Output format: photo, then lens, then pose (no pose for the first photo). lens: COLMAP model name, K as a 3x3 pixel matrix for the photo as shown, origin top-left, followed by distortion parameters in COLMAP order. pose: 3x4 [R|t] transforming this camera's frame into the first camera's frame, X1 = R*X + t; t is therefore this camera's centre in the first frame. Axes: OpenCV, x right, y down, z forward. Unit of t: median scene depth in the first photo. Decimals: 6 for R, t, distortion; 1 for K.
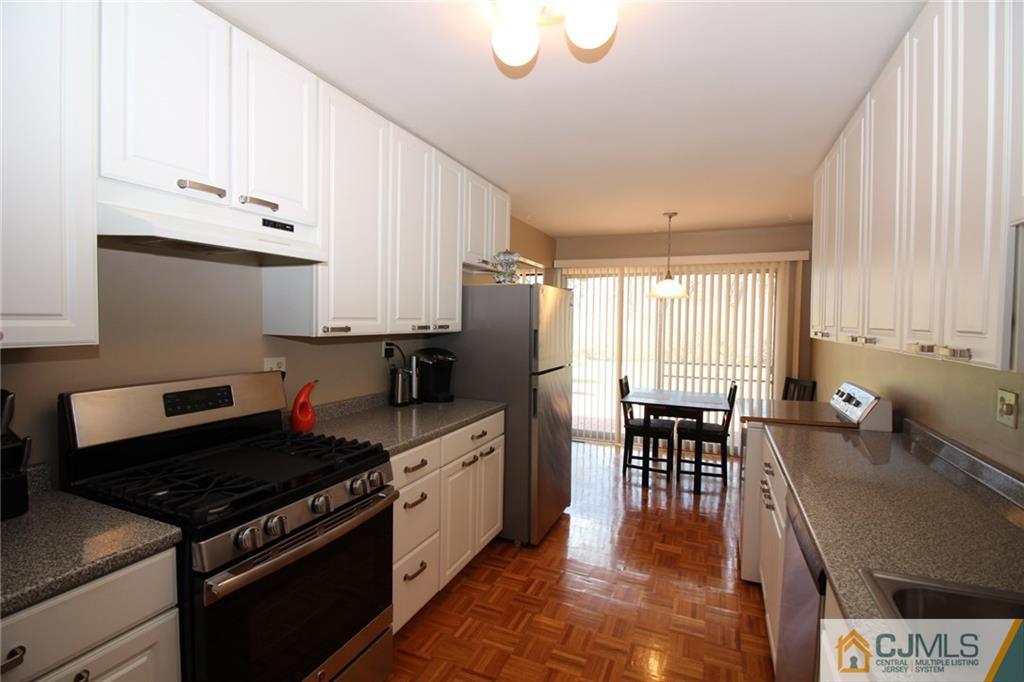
lens RADIAL K [[479.3, 0, 510.5], [0, 479.3, 335.9], [0, 0, 1]] dist [-0.010642, -0.003639]
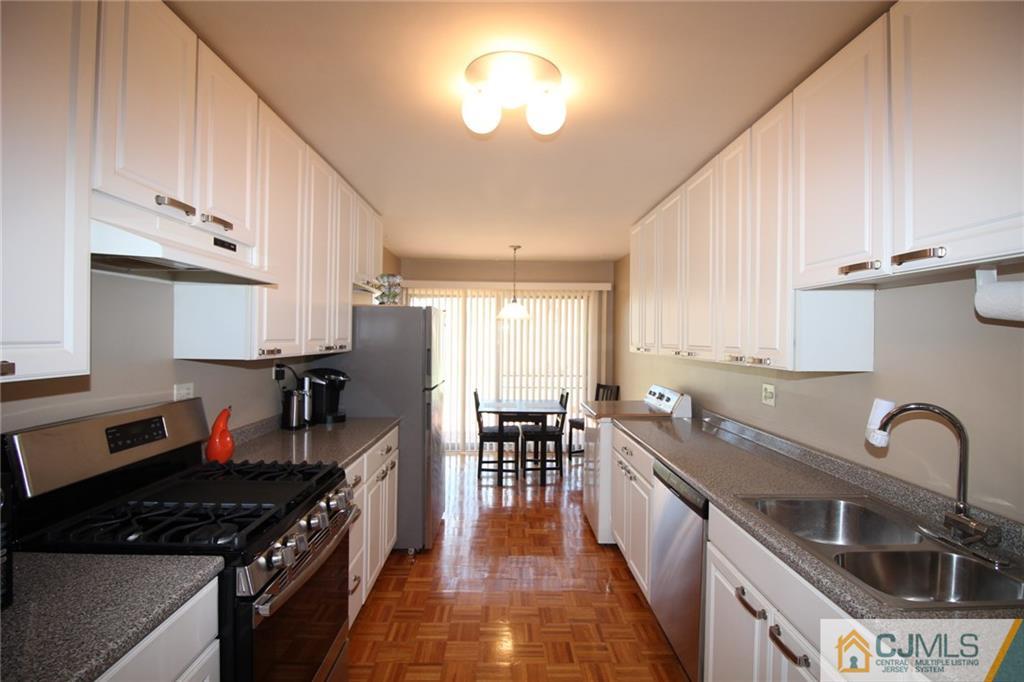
lens RADIAL K [[479.3, 0, 516.4], [0, 479.3, 339.6], [0, 0, 1]] dist [-0.010642, -0.003639]
pose [[0.907068, -0.004807, 0.420956, -0.225785], [0.015269, 0.999653, -0.021486, -0.006952], [-0.420706, 0.025917, 0.906827, -0.069048]]
